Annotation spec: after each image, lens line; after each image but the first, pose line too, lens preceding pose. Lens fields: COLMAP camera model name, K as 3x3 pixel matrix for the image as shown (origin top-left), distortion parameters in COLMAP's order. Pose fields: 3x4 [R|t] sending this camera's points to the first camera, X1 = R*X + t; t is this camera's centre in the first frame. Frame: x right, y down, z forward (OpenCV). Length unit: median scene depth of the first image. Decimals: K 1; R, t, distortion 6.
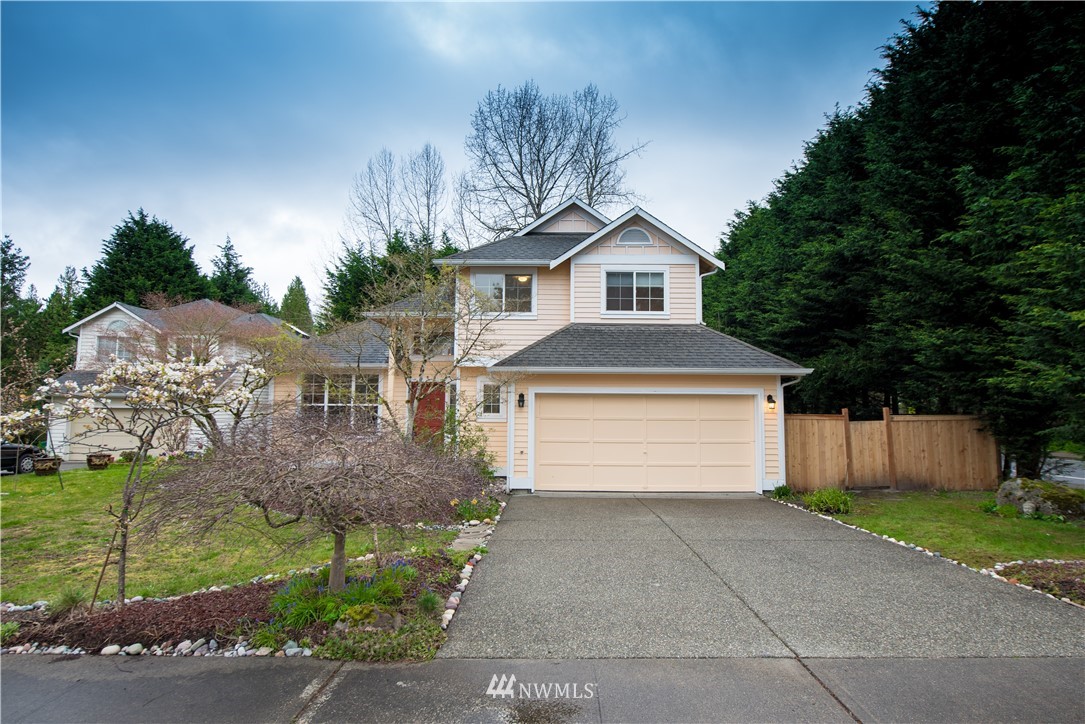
lens RADIAL K [[547.3, 0, 542.5], [0, 547.3, 362.0], [0, 0, 1]] dist [-0.002090, -0.000194]
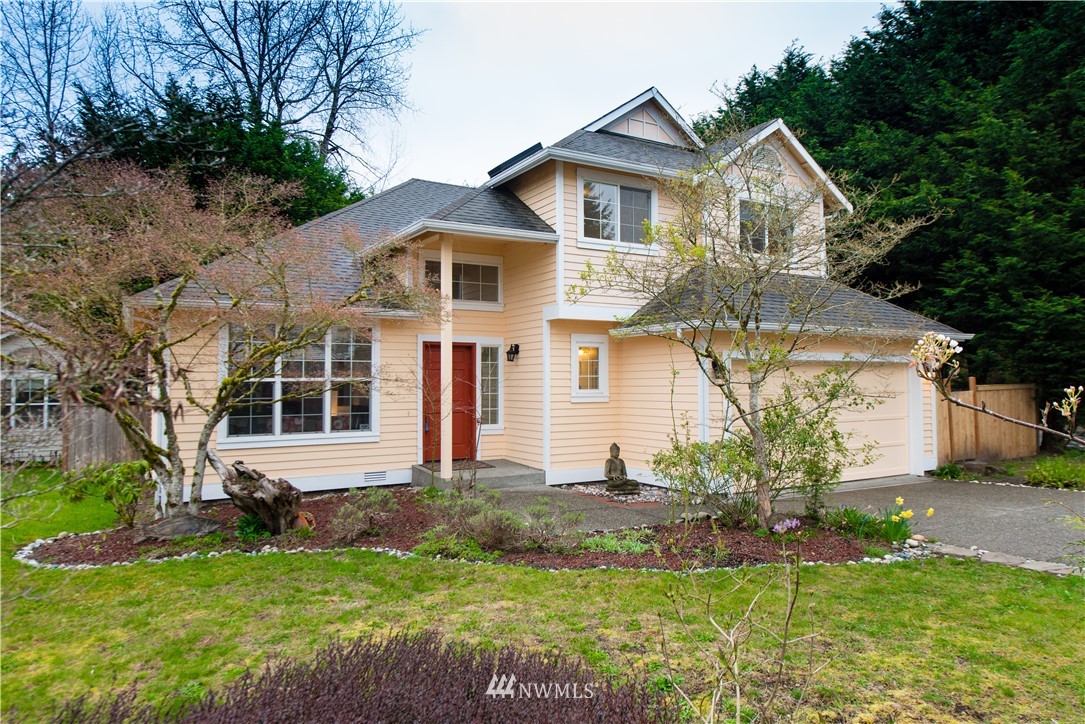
lens RADIAL K [[703.1, 0, 542.5], [0, 703.1, 362.0], [0, 0, 1]] dist [-0.001962, -0.000434]
pose [[0.855602, 0.004257, 0.517616, -0.613318], [-0.027329, 0.998943, 0.036960, 0.029985], [-0.516912, -0.045769, 0.854814, 0.314969]]
